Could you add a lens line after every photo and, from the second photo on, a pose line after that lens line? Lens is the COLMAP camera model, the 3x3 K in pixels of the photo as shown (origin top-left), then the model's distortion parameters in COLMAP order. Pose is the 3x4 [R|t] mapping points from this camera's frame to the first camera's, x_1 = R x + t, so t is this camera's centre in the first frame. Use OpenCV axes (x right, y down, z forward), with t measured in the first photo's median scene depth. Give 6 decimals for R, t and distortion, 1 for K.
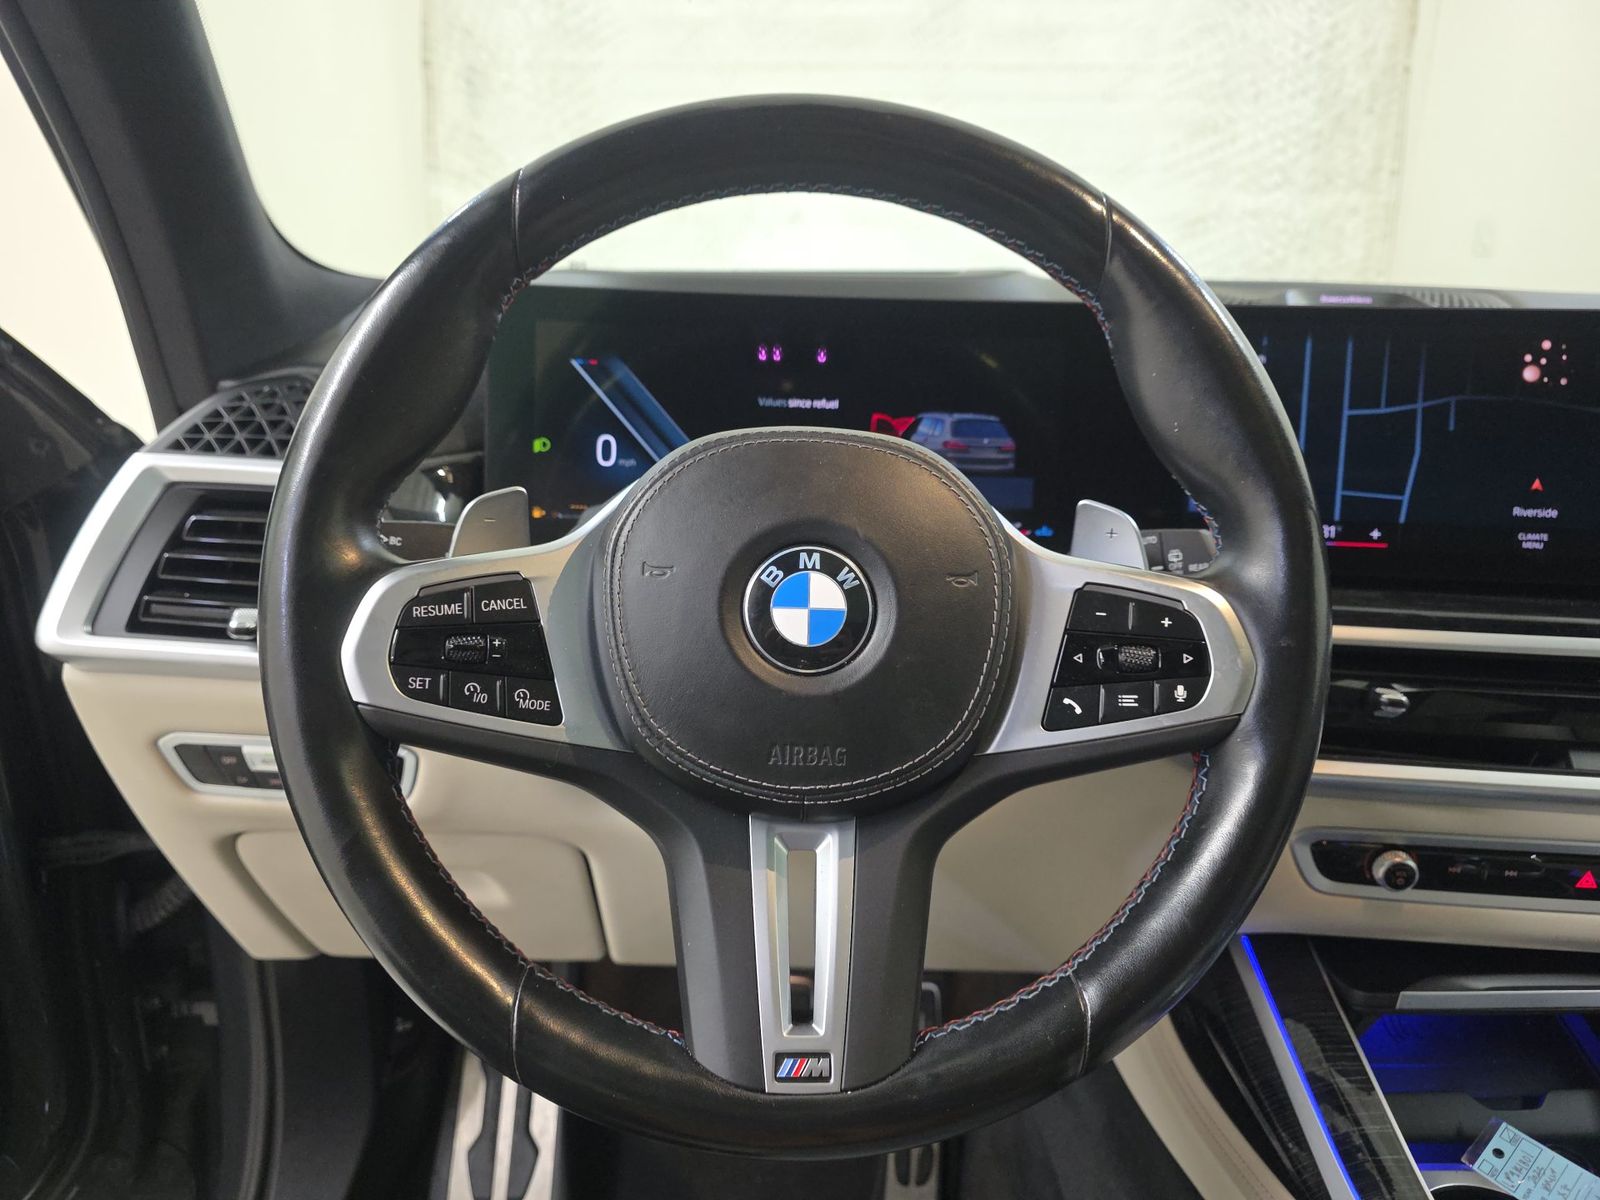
lens RADIAL K [[1082.0, 0, 821.7], [0, 1082.0, 545.1], [0, 0, 1]] dist [-0.000100, -0.001123]
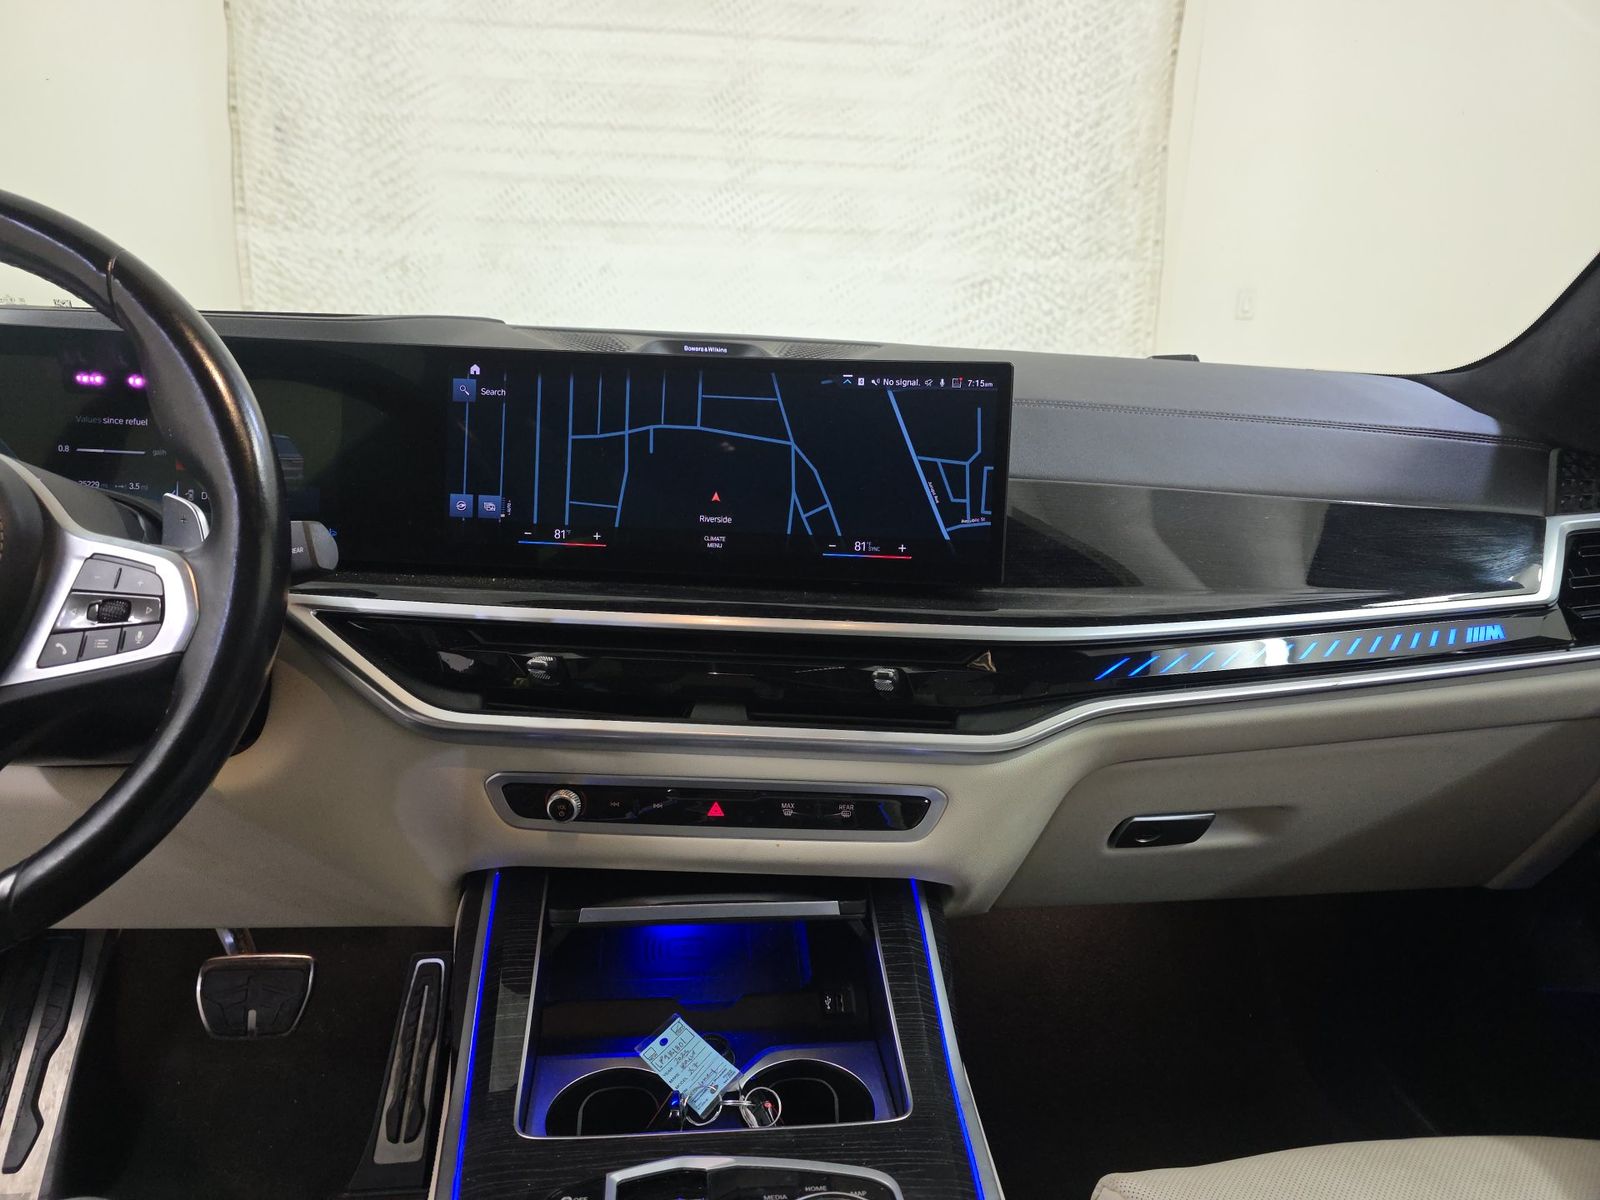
lens RADIAL K [[1058.1, 0, 827.8], [0, 1058.1, 561.0], [0, 0, 1]] dist [0.044369, -0.044338]
pose [[0.997338, 0.006230, 0.072653, 0.123623], [-0.004141, 0.999575, -0.028860, 0.009292], [-0.072802, 0.028482, 0.996940, -0.039243]]
